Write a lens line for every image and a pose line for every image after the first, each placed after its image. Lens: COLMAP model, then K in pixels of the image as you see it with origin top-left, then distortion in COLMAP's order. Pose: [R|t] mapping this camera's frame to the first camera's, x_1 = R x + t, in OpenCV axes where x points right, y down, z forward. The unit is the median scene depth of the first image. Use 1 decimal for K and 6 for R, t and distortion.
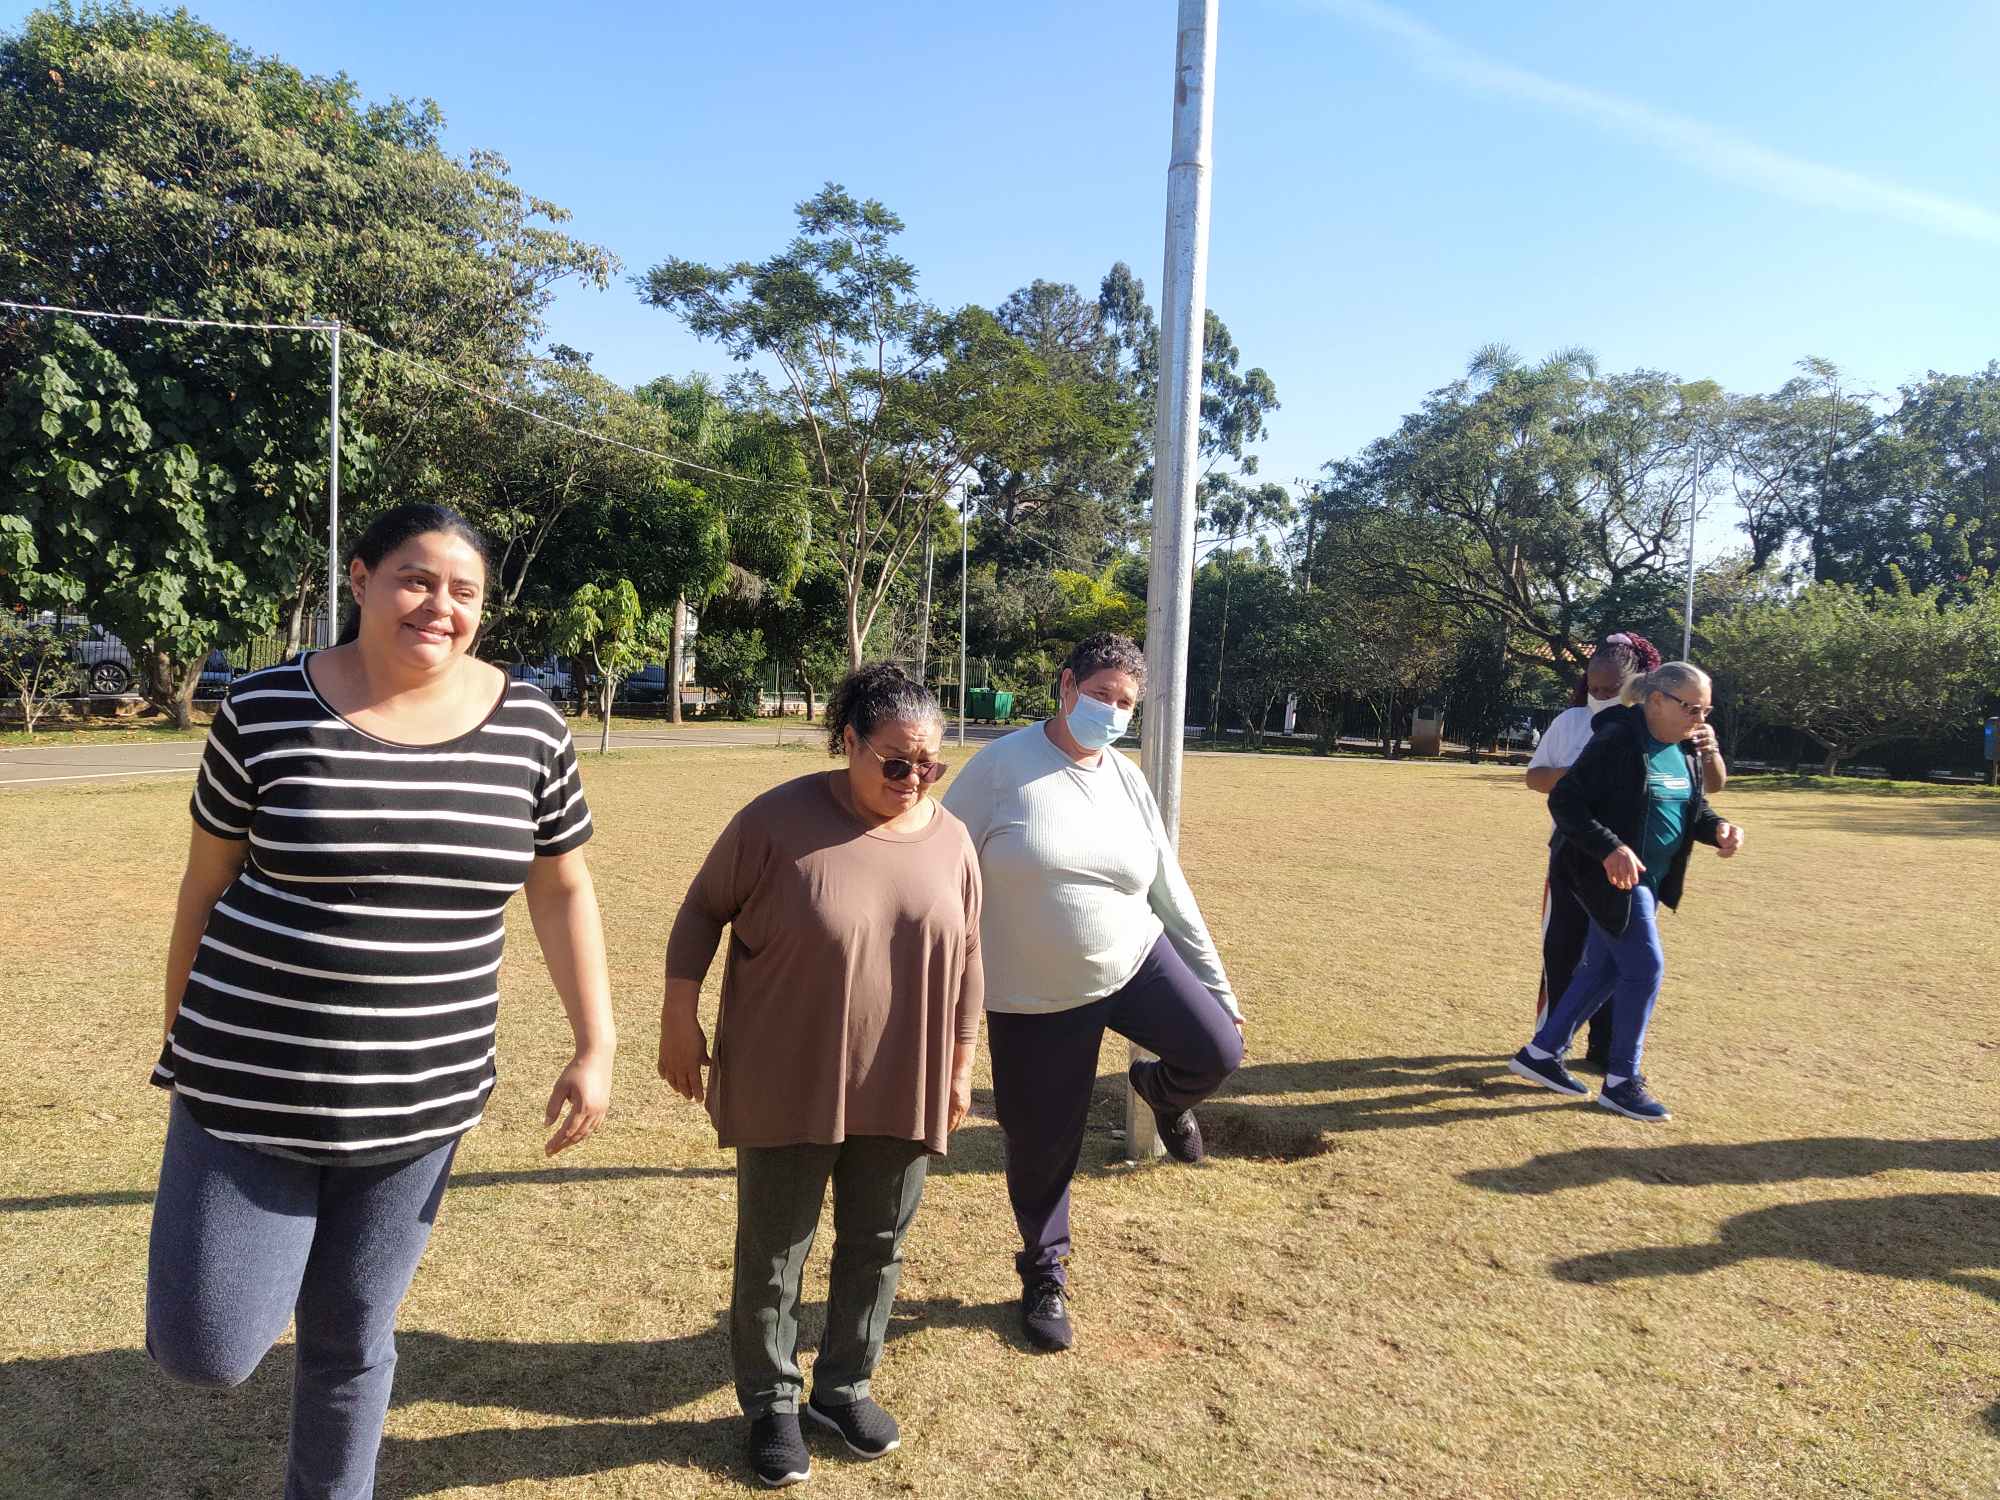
lens RADIAL K [[1533.9, 0, 1000.0], [0, 1533.9, 750.0], [0, 0, 1]] dist [0.119146, -0.136840]
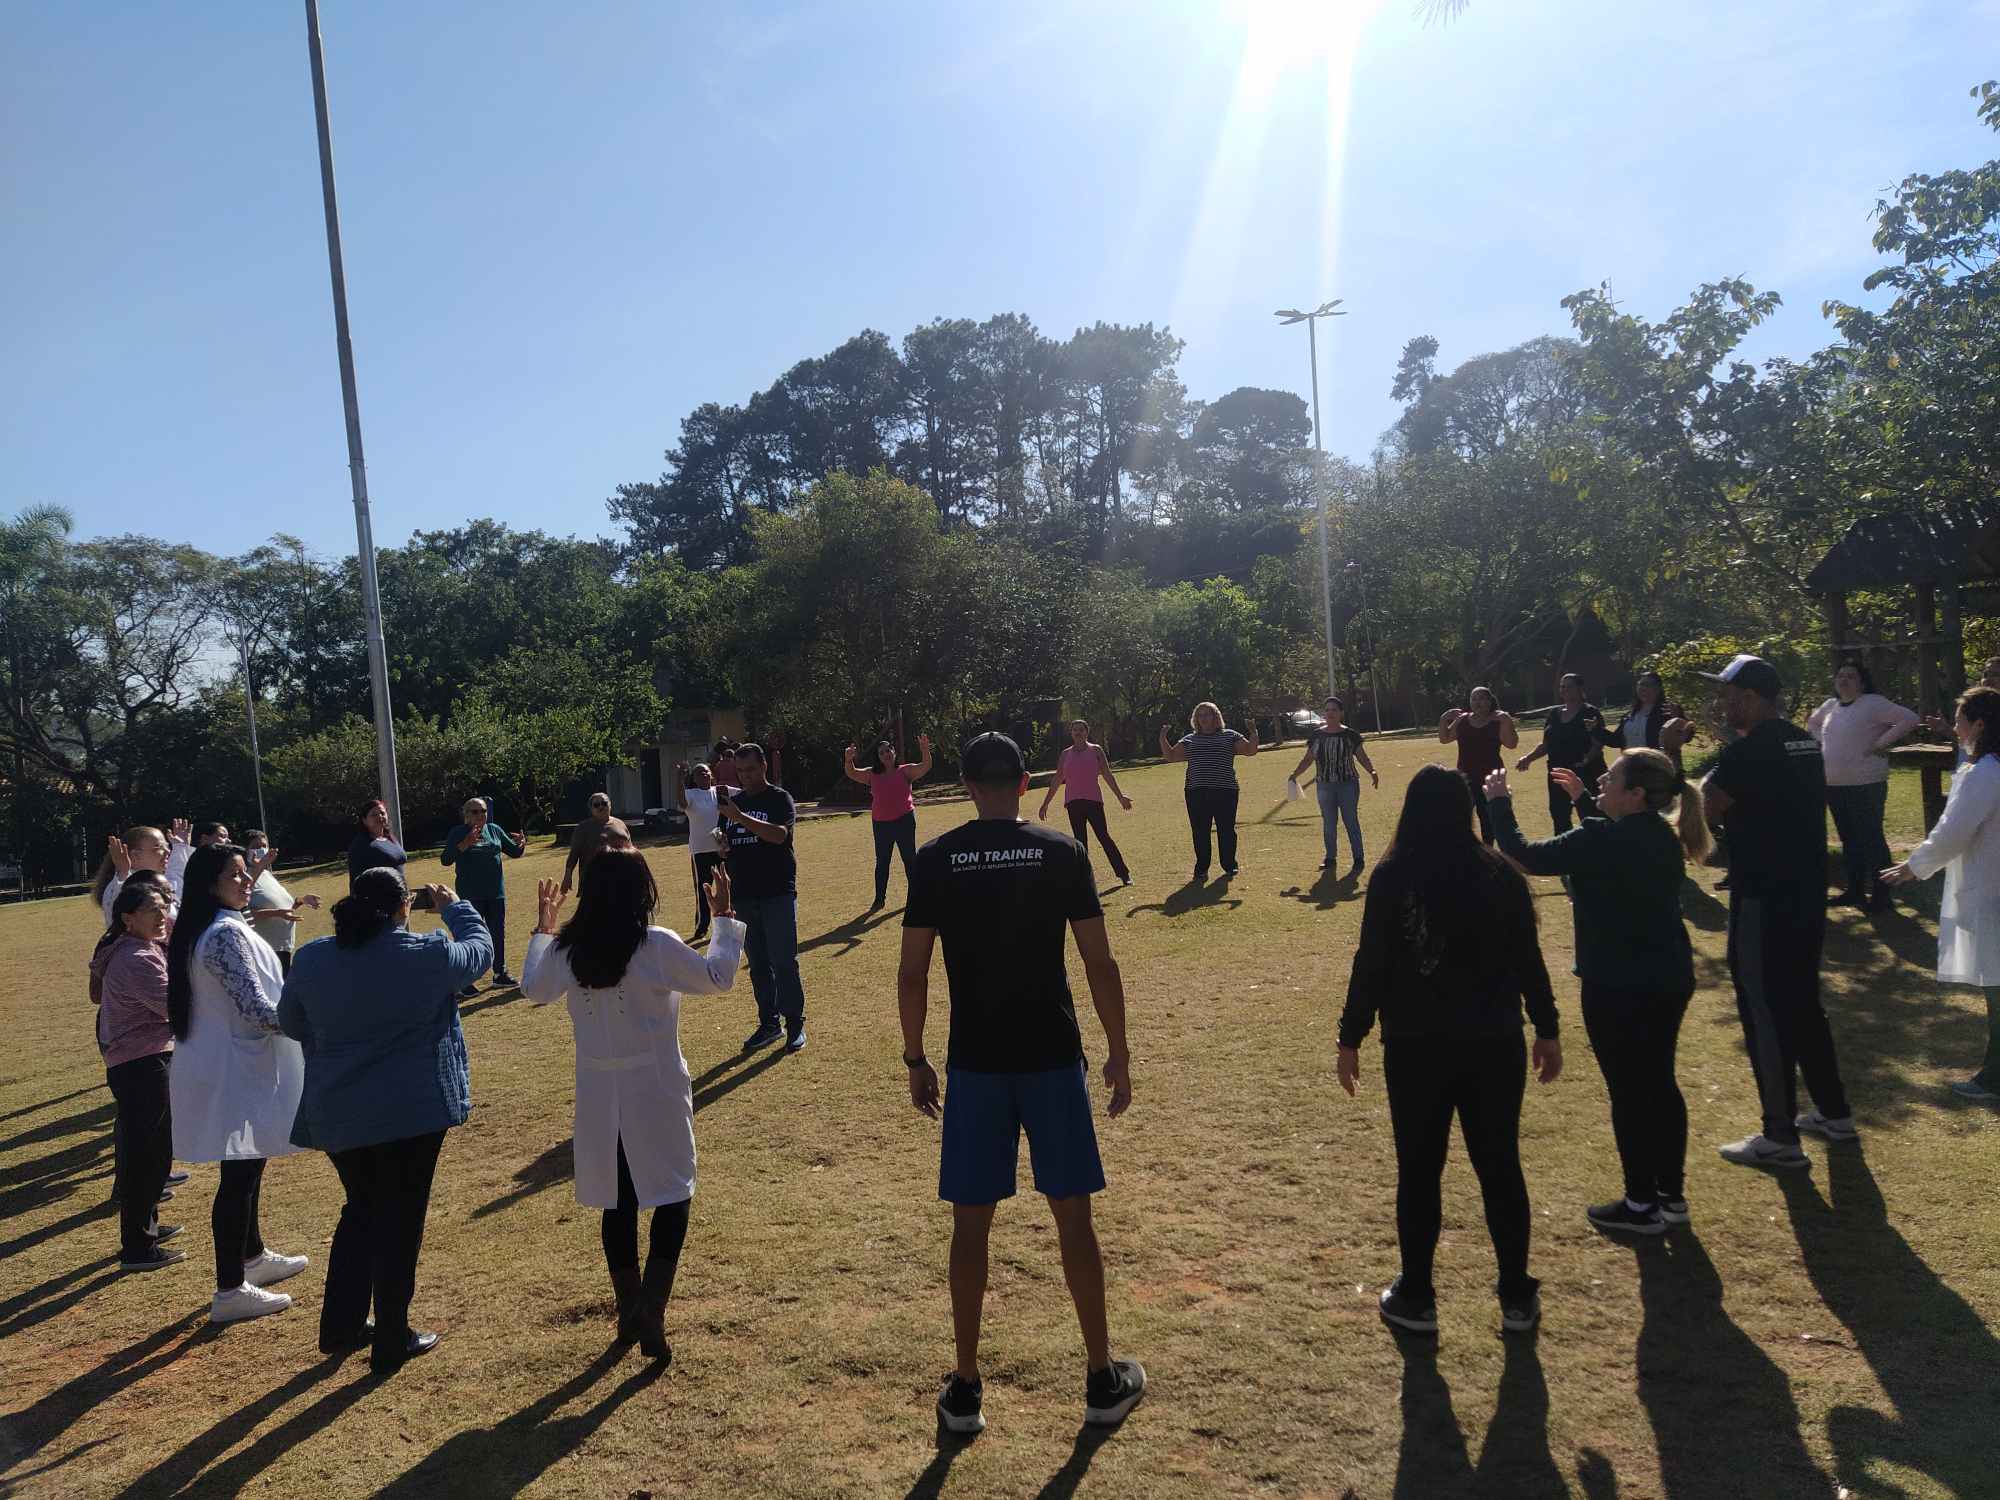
lens RADIAL K [[1533.9, 0, 1000.0], [0, 1533.9, 750.0], [0, 0, 1]] dist [0.119146, -0.136840]
pose [[0.546557, -0.096152, 0.831883, -0.328616], [0.148093, 0.988827, 0.016993, -0.020300], [-0.824223, 0.113908, 0.554690, -0.220132]]
